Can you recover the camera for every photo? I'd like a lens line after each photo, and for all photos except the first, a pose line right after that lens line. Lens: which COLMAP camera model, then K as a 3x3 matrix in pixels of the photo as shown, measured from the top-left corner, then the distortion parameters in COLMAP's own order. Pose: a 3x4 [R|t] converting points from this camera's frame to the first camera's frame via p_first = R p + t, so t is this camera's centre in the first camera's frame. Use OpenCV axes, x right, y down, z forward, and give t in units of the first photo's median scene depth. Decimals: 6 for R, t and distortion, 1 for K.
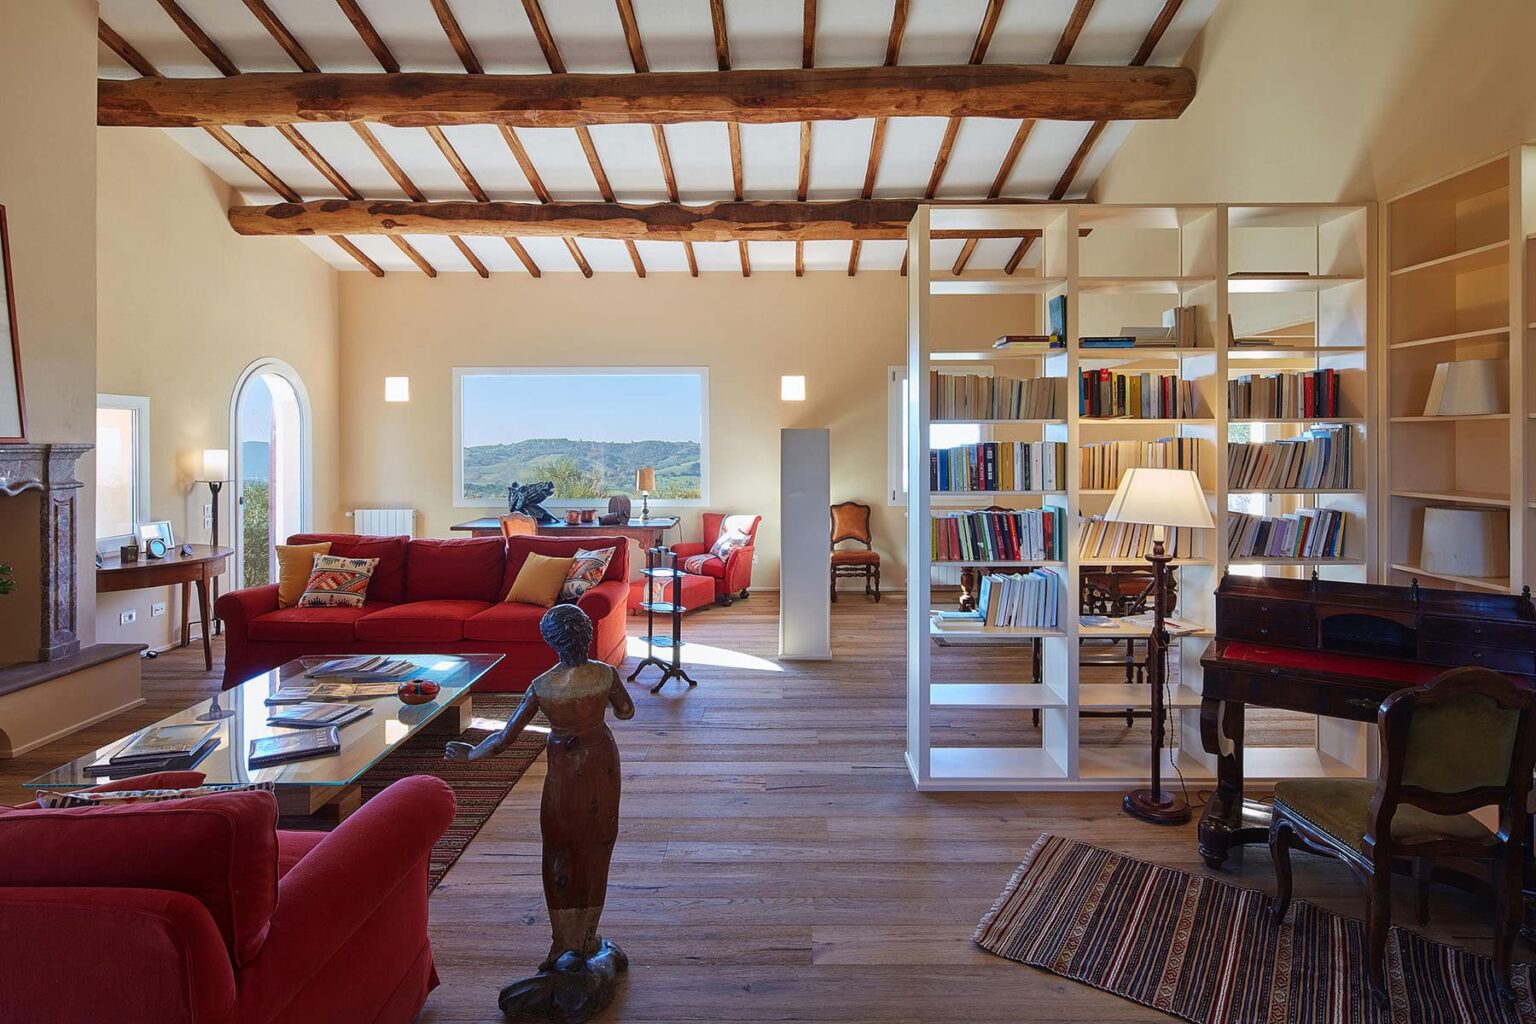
lens RADIAL K [[773.9, 0, 773.8], [0, 773.9, 442.4], [0, 0, 1]] dist [0.000577, -0.001726]
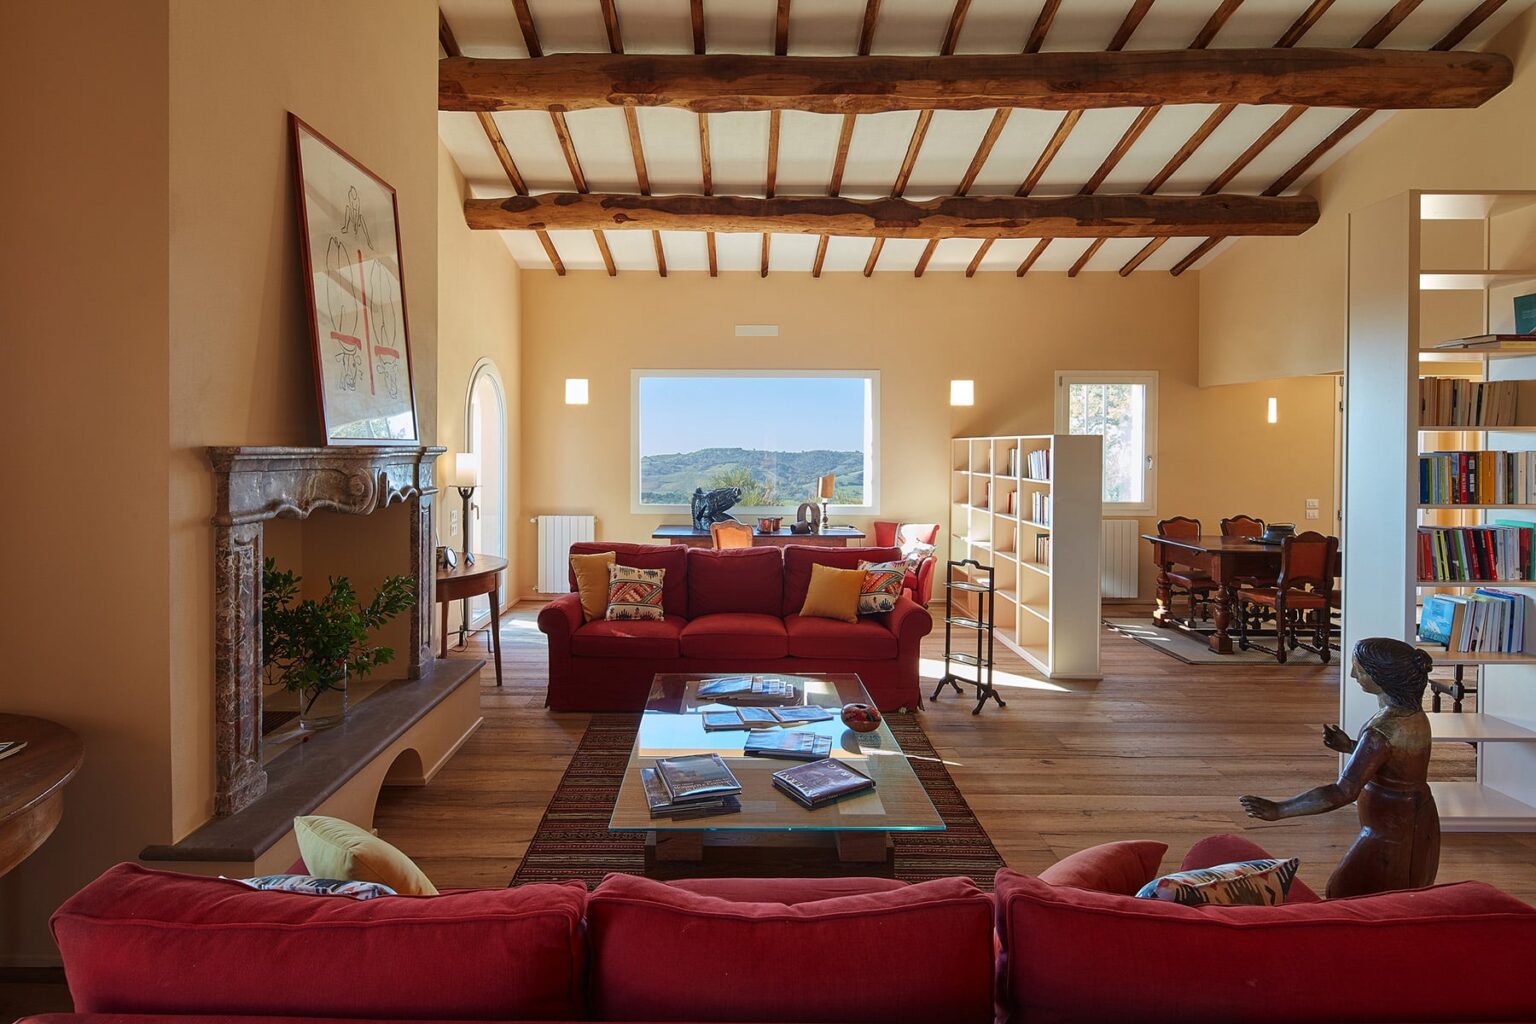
lens RADIAL K [[752.6, 0, 607.1], [0, 752.6, 452.3], [0, 0, 1]] dist [0.001914, -0.002576]
pose [[0.999868, 0.006450, -0.014925, -0.546848], [-0.006364, 0.999963, 0.005795, 0.001950], [0.014961, -0.005699, 0.999872, 0.073838]]
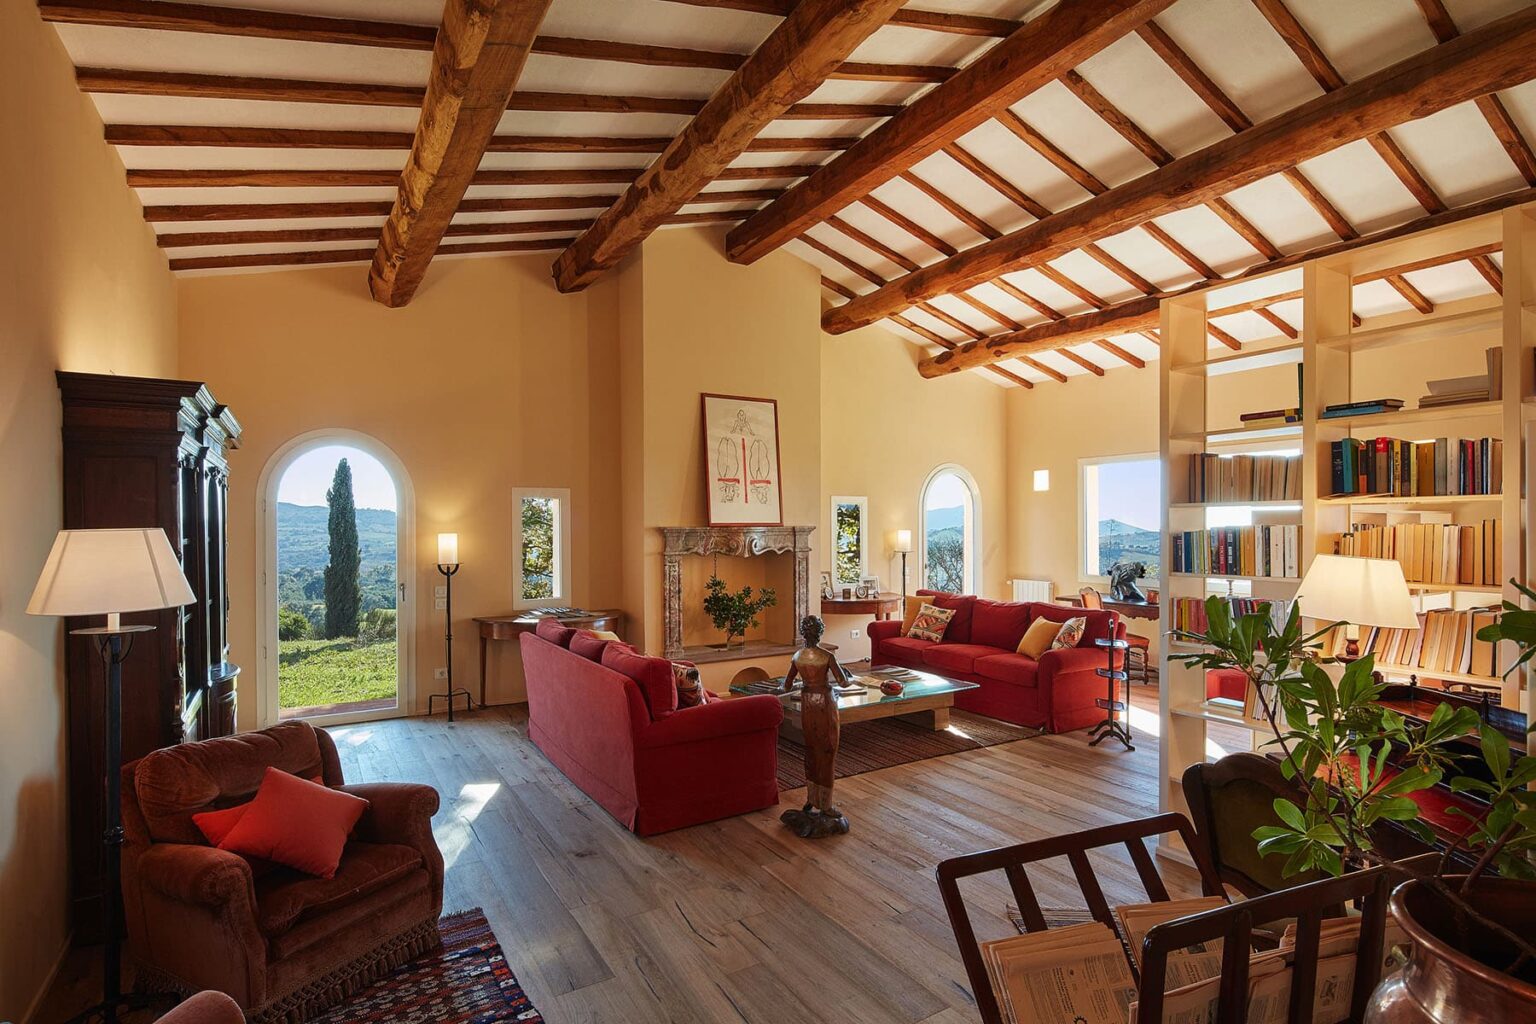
lens RADIAL K [[964.7, 0, 771.6], [0, 964.7, 530.9], [0, 0, 1]] dist [-0.001396, -0.000947]
pose [[0.444001, 0.004964, -0.896013, 0.834943], [0.001332, 0.999980, 0.006200, -0.000967], [0.896025, -0.003947, 0.443985, -0.043734]]
